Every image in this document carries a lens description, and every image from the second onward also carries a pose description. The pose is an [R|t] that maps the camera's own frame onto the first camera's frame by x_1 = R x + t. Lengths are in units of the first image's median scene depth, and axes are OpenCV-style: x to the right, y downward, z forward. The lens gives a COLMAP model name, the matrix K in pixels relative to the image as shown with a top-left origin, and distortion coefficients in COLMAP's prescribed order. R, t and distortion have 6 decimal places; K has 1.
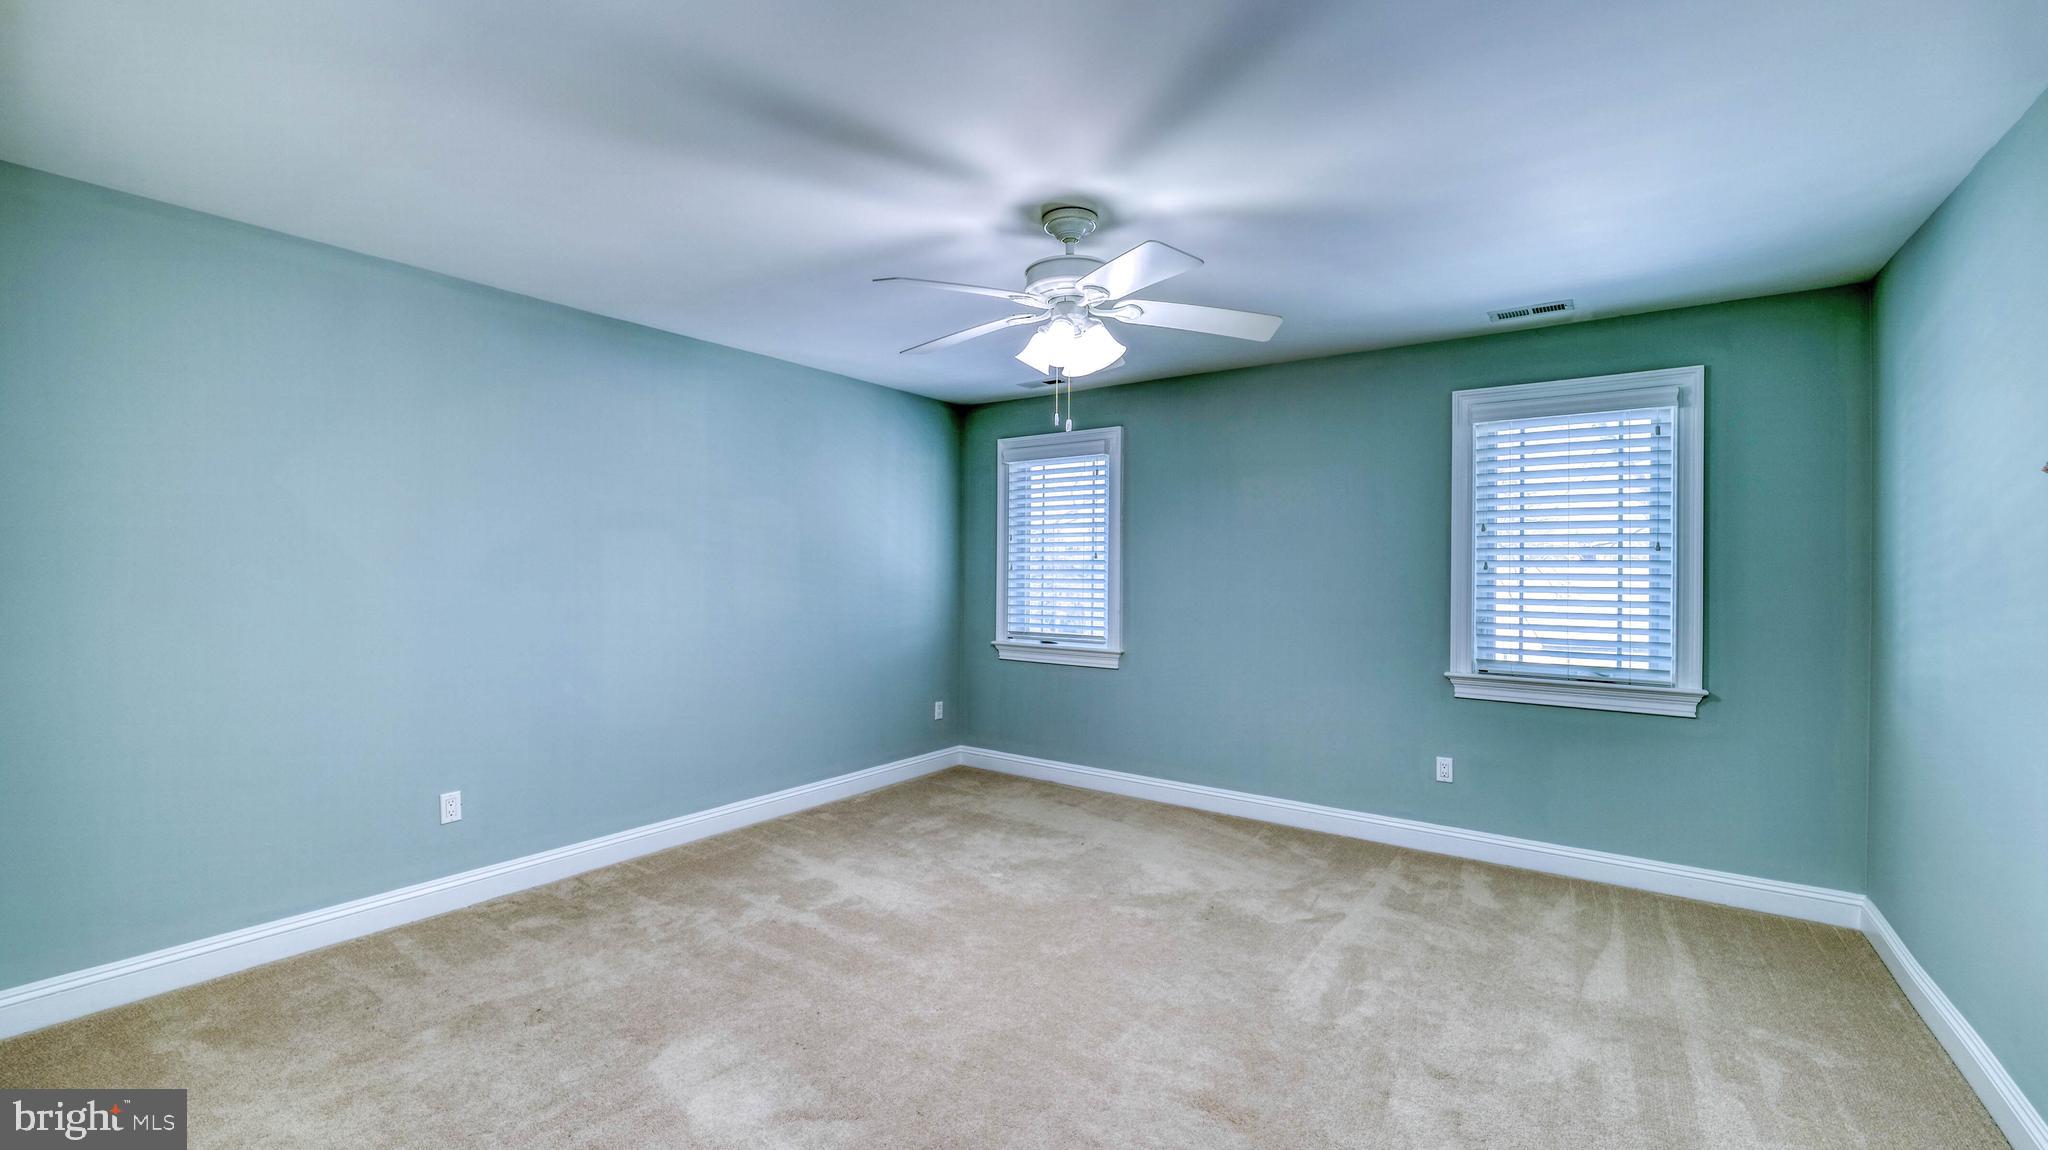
lens RADIAL K [[829.2, 0, 1014.3], [0, 829.2, 572.1], [0, 0, 1]] dist [-0.014625, 0.000863]
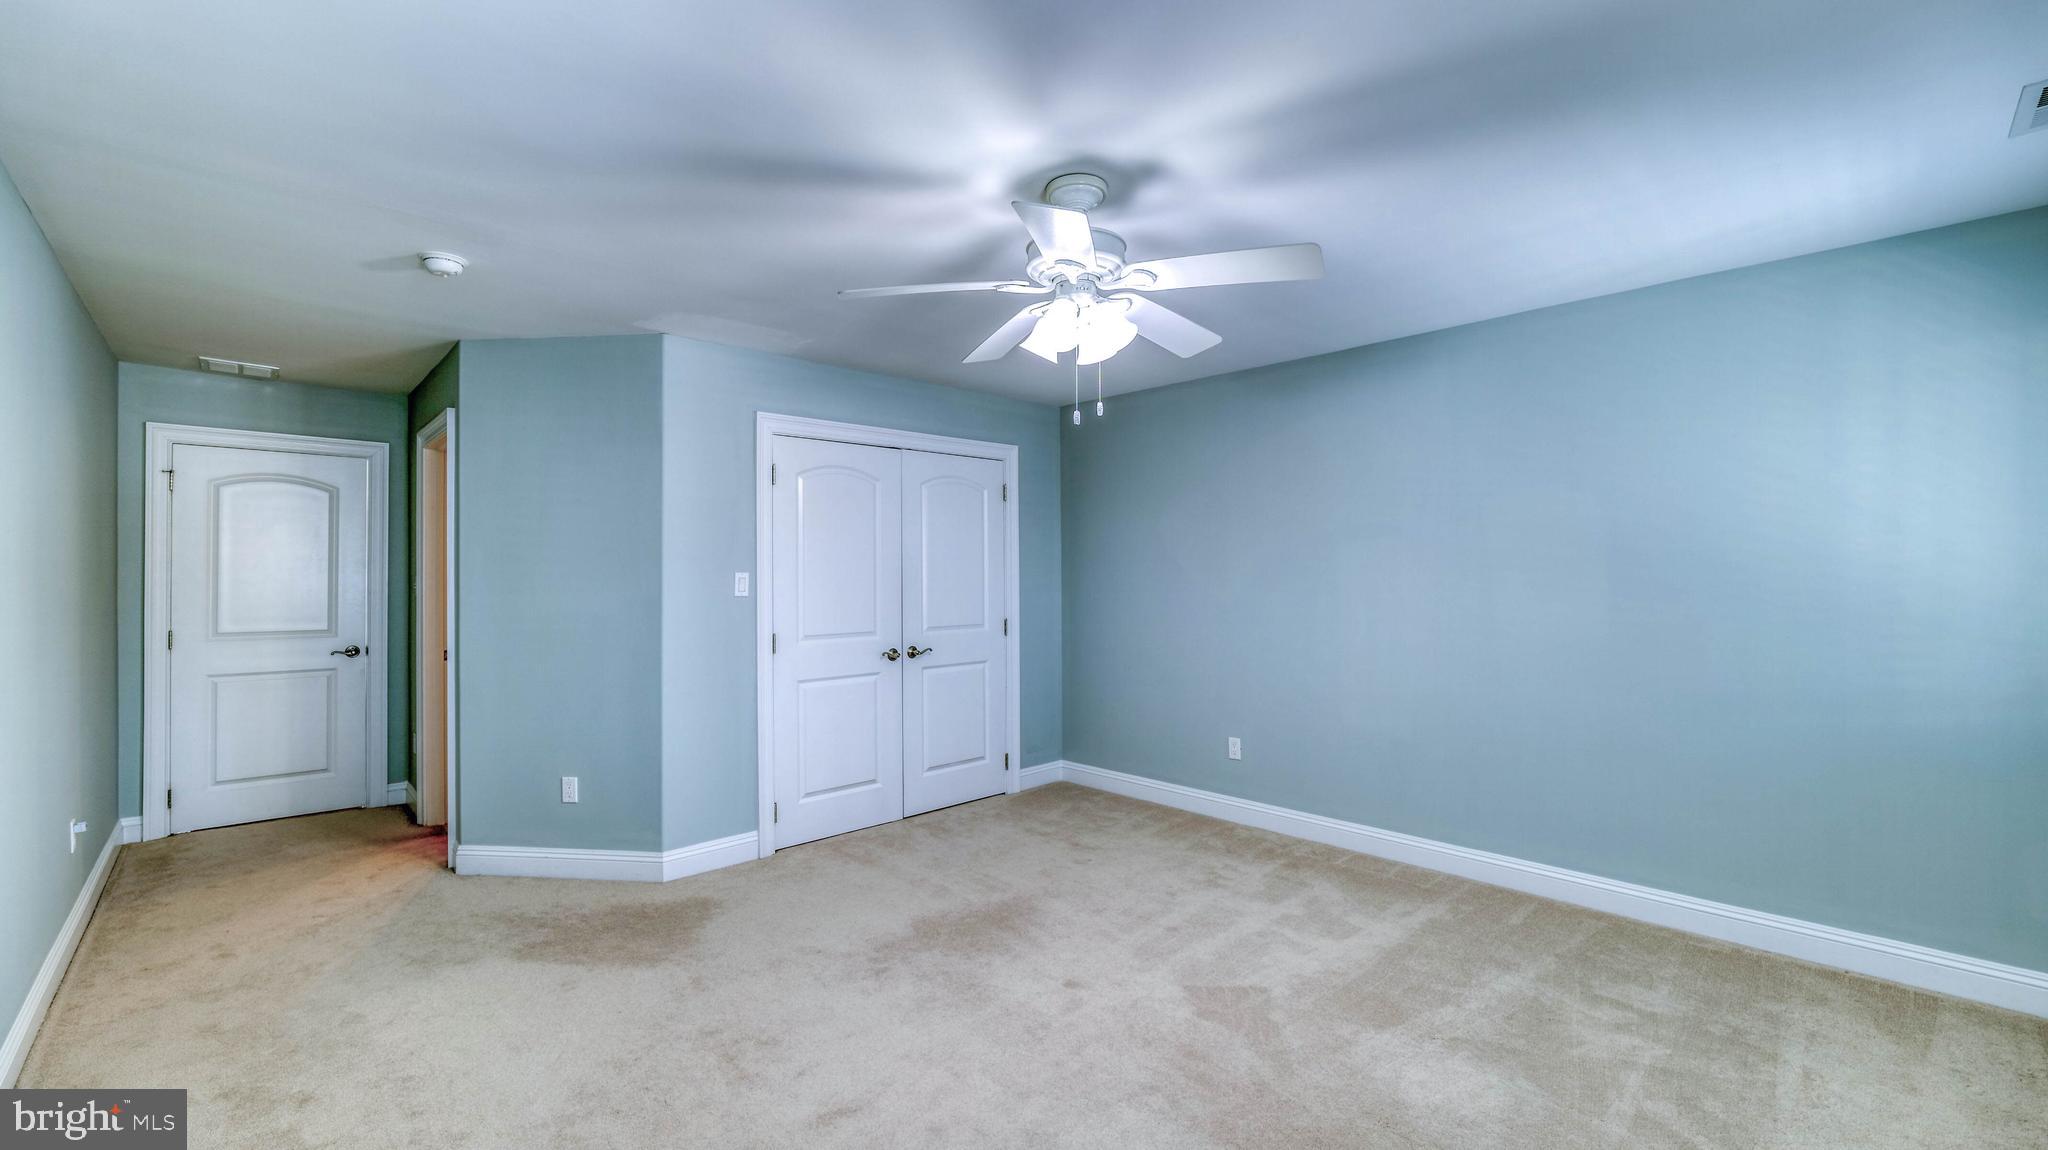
lens RADIAL K [[829.2, 0, 1014.3], [0, 829.2, 572.1], [0, 0, 1]] dist [-0.014625, 0.000863]
pose [[-0.178418, -0.009428, -0.983910, 0.770391], [-0.002440, 0.999955, -0.009140, -0.000006], [0.983952, 0.000770, -0.178433, 0.880069]]
